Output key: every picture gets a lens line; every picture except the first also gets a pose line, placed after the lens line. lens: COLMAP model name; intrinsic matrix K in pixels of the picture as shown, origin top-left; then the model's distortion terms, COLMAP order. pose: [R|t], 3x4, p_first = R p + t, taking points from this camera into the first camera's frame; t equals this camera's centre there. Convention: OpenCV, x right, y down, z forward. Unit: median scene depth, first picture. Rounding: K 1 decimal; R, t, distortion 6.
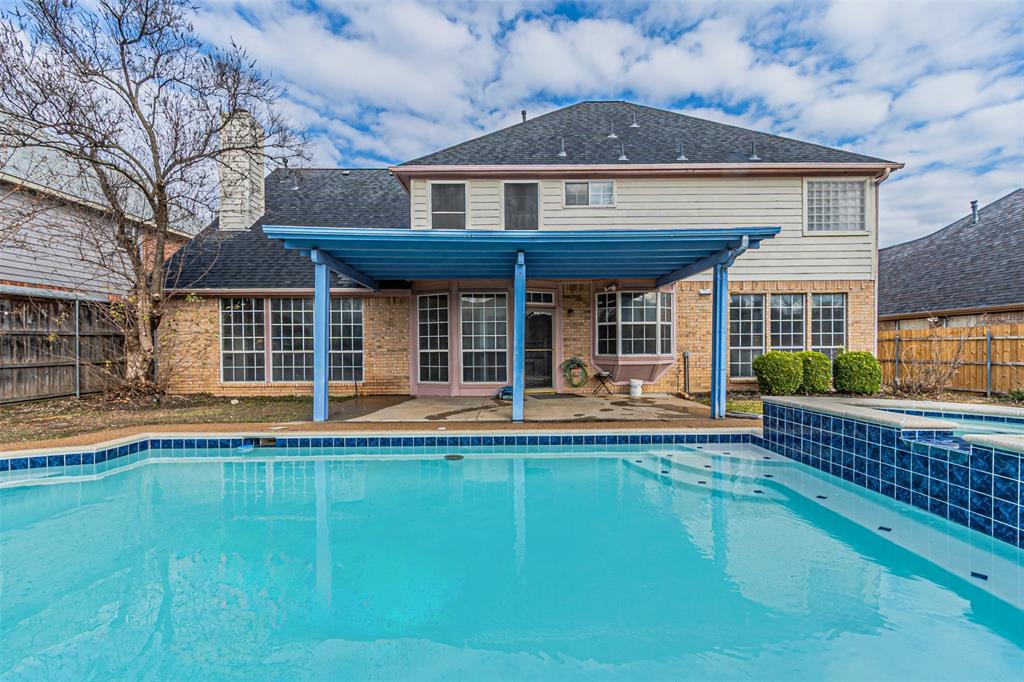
lens RADIAL K [[447.3, 0, 517.9], [0, 447.3, 348.8], [0, 0, 1]] dist [0.005318, -0.000458]
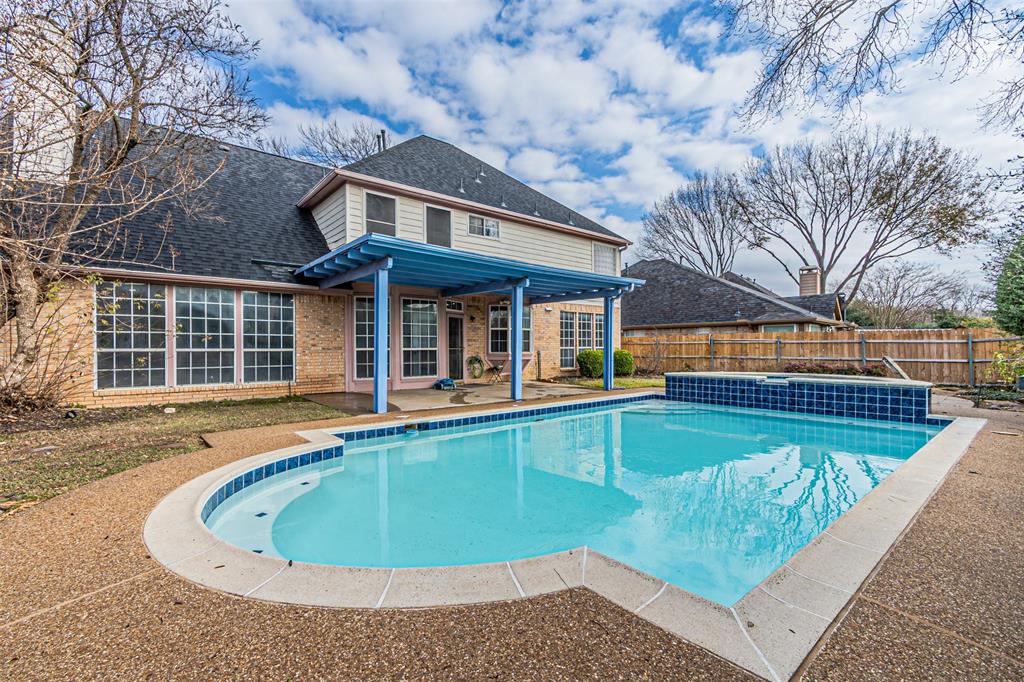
lens RADIAL K [[447.3, 0, 505.8], [0, 447.3, 346.9], [0, 0, 1]] dist [0.005318, -0.000458]
pose [[0.771725, 0.005661, 0.635931, -0.611374], [-0.005921, 0.999981, -0.001716, -0.001001], [-0.635929, -0.002441, 0.771744, -0.030789]]
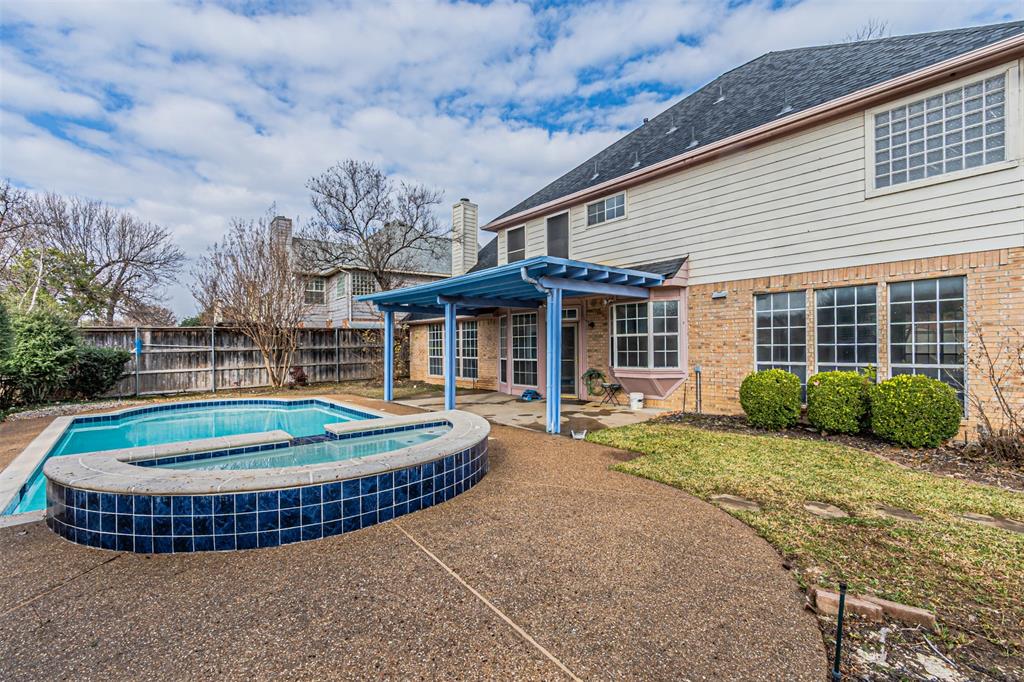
lens RADIAL K [[447.3, 0, 515.8], [0, 447.3, 347.1], [0, 0, 1]] dist [0.005318, -0.000458]
pose [[0.650683, 0.001008, -0.759349, 0.812604], [0.002058, 0.999993, 0.003091, -0.033455], [0.759347, -0.003574, 0.650676, 0.168386]]
